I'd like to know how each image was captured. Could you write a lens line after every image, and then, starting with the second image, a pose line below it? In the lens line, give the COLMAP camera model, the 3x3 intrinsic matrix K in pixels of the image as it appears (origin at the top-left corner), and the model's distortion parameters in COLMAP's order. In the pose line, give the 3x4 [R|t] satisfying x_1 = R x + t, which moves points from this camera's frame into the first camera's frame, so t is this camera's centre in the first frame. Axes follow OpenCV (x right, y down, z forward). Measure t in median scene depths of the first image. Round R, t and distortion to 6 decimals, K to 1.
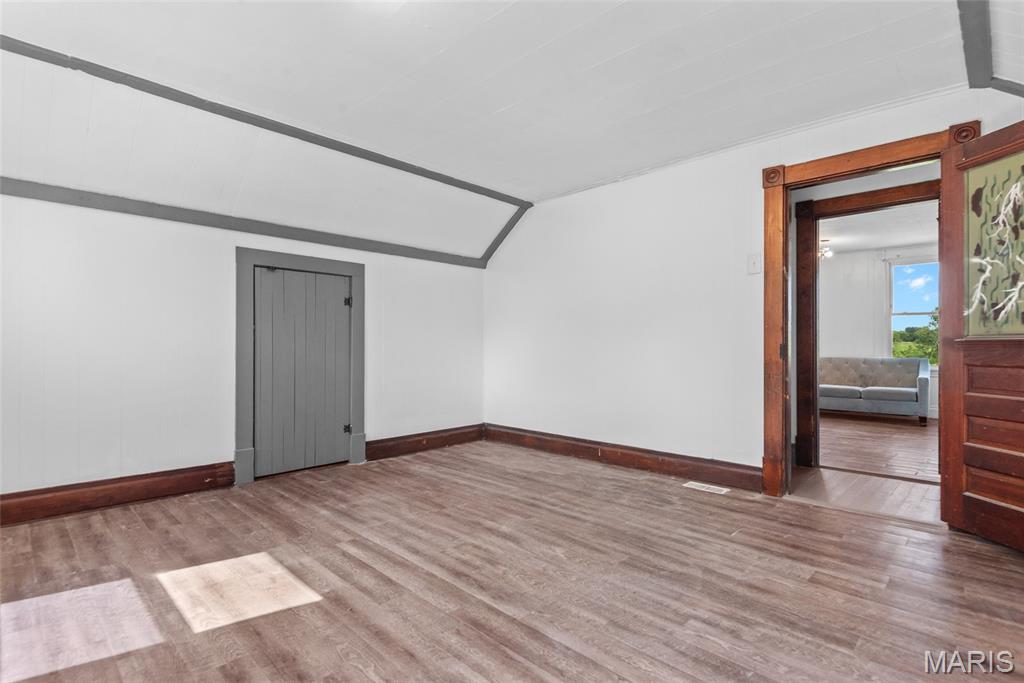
lens RADIAL K [[498.0, 0, 516.5], [0, 498.0, 341.9], [0, 0, 1]] dist [-0.002726, -0.000763]
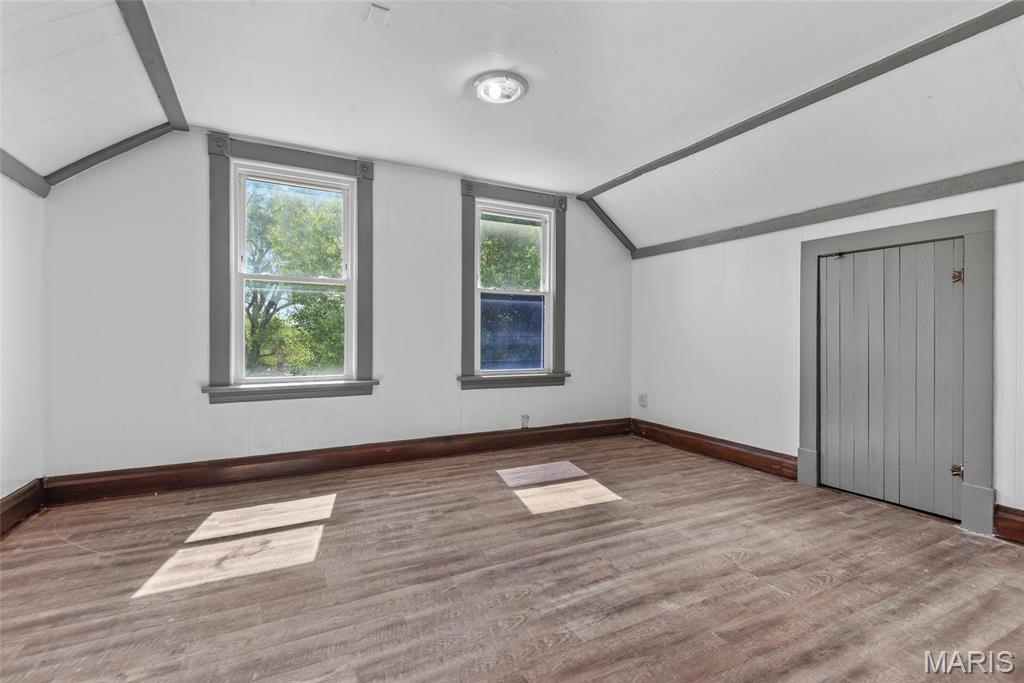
lens RADIAL K [[468.5, 0, 515.3], [0, 468.5, 338.9], [0, 0, 1]] dist [0.024631, -0.005966]
pose [[-0.312607, 0.002689, -0.949879, 0.606978], [-0.000038, 0.999996, 0.002843, -0.001286], [0.949883, 0.000925, -0.312605, 0.900634]]
